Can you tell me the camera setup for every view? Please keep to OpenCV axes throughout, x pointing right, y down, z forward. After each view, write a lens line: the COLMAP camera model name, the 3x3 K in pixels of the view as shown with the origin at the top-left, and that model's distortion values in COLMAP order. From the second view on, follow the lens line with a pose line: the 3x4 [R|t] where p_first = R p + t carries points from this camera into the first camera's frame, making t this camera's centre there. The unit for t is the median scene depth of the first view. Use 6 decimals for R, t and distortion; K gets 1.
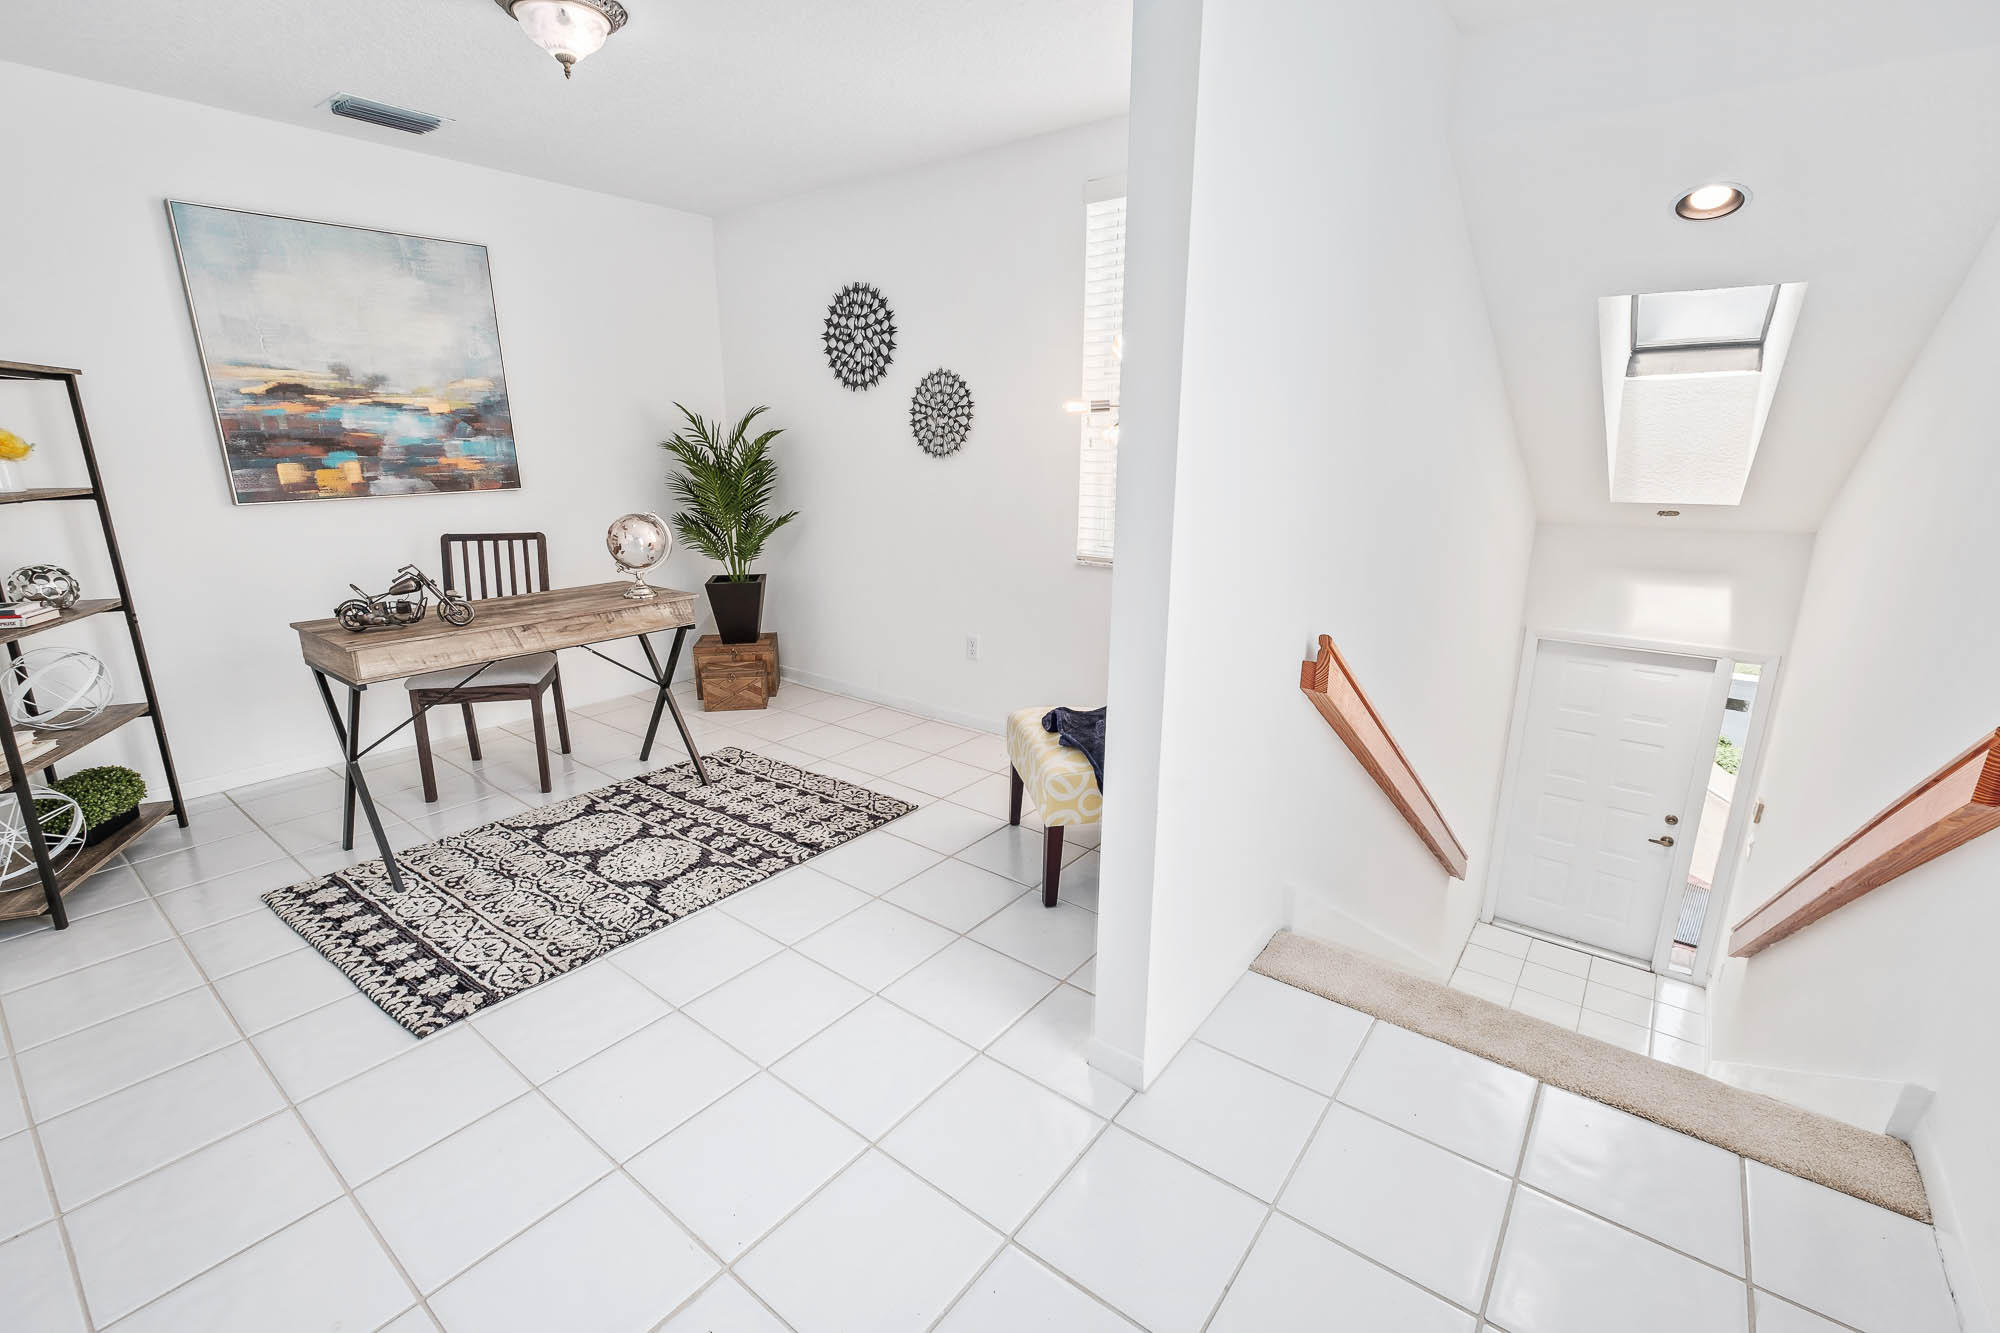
lens RADIAL K [[878.1, 0, 1001.3], [0, 878.1, 666.7], [0, 0, 1]] dist [-0.004696, -0.000773]
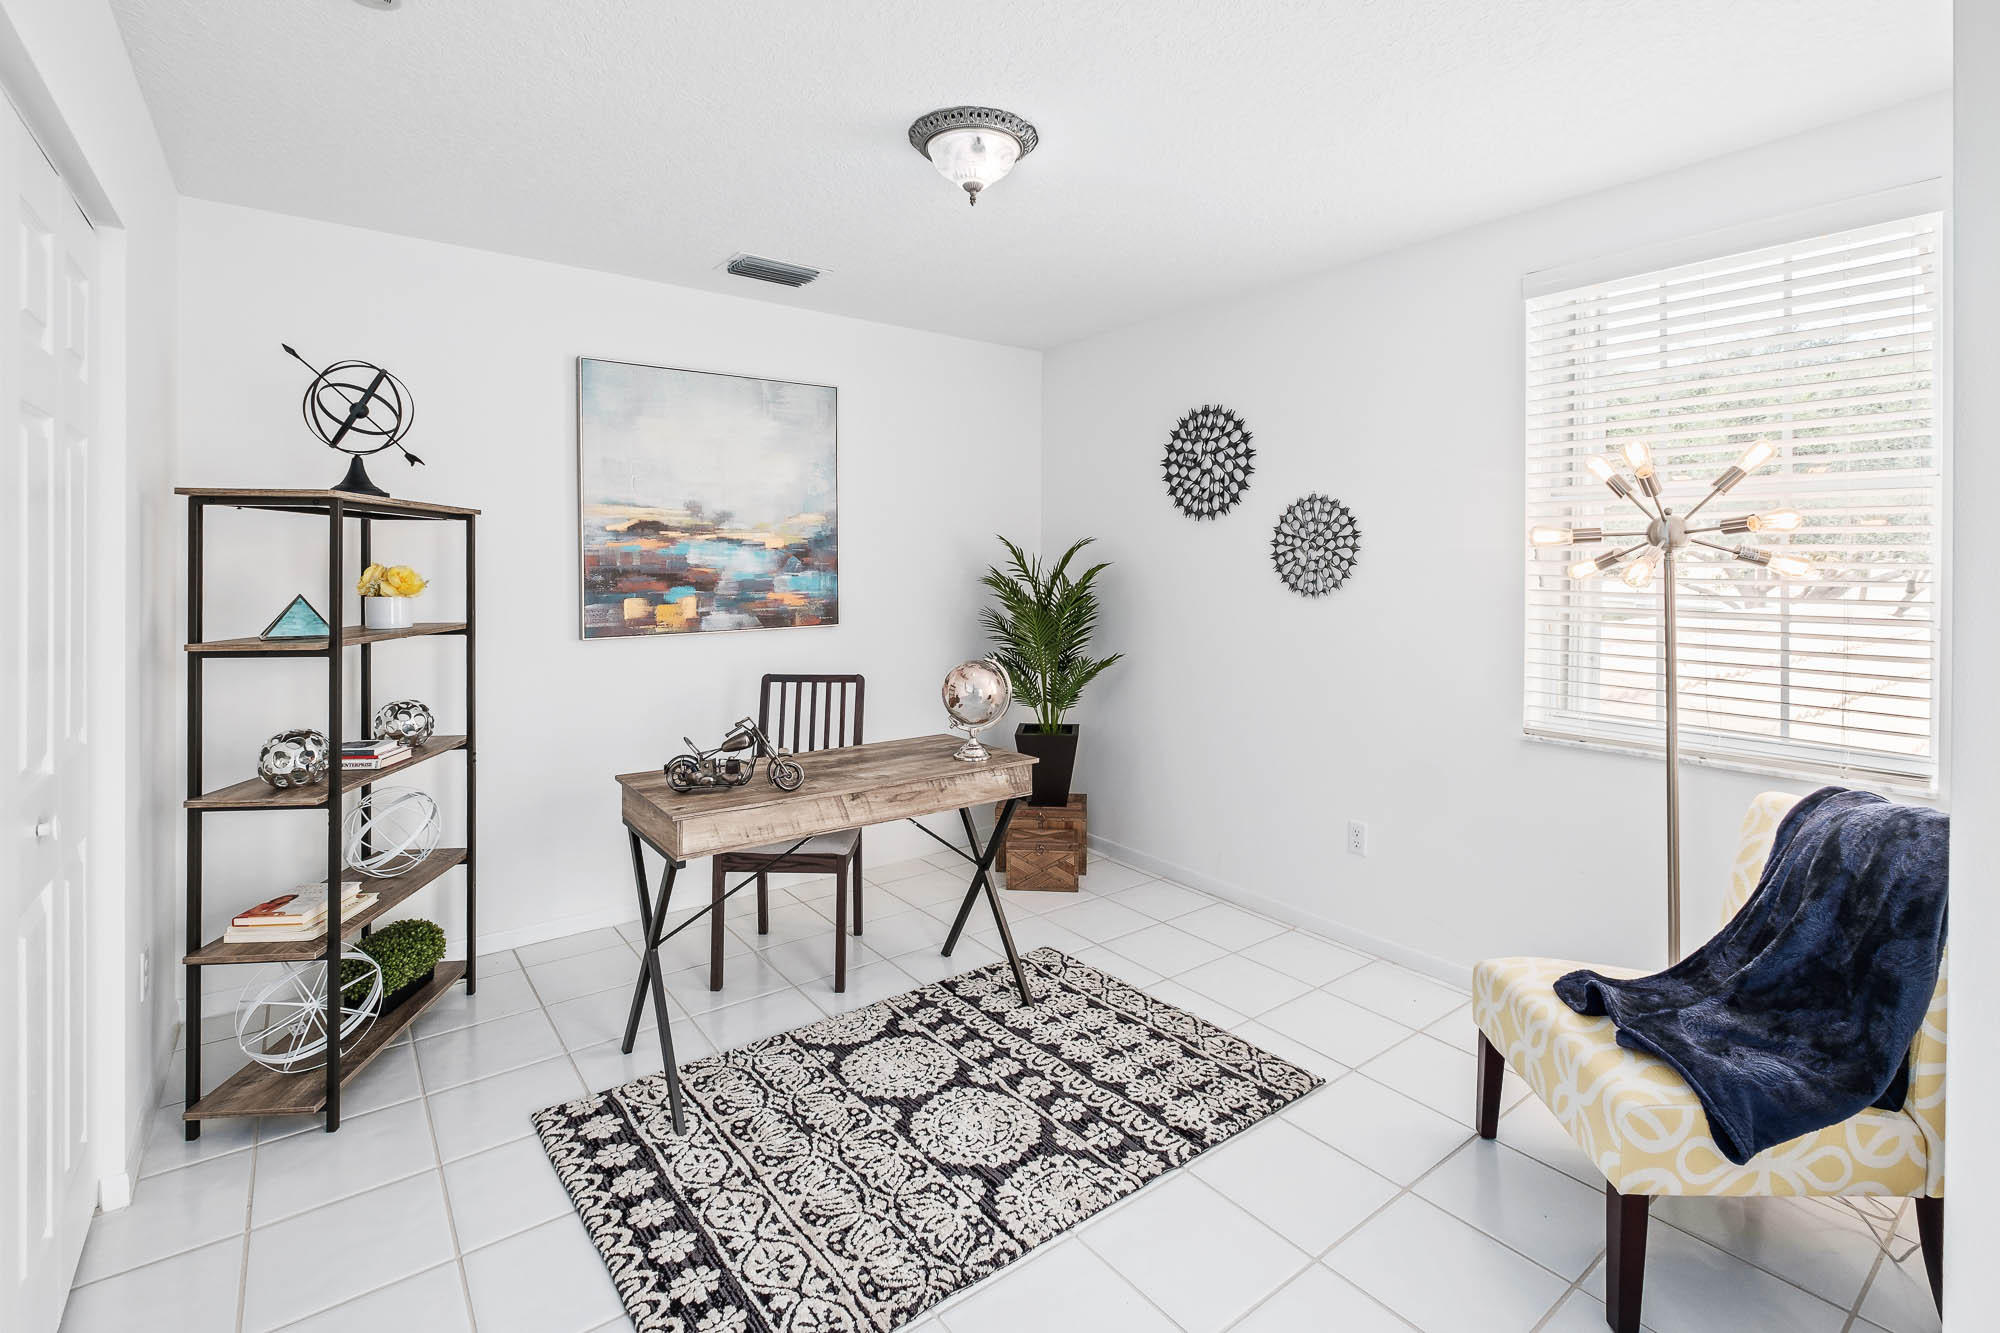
lens RADIAL K [[906.2, 0, 990.0], [0, 906.2, 560.0], [0, 0, 1]] dist [-0.002797, -0.001291]
pose [[0.964574, -0.002893, -0.263797, -0.175771], [-0.065214, 0.966292, -0.249052, -0.051343], [0.255625, 0.257433, 0.931871, 0.156513]]
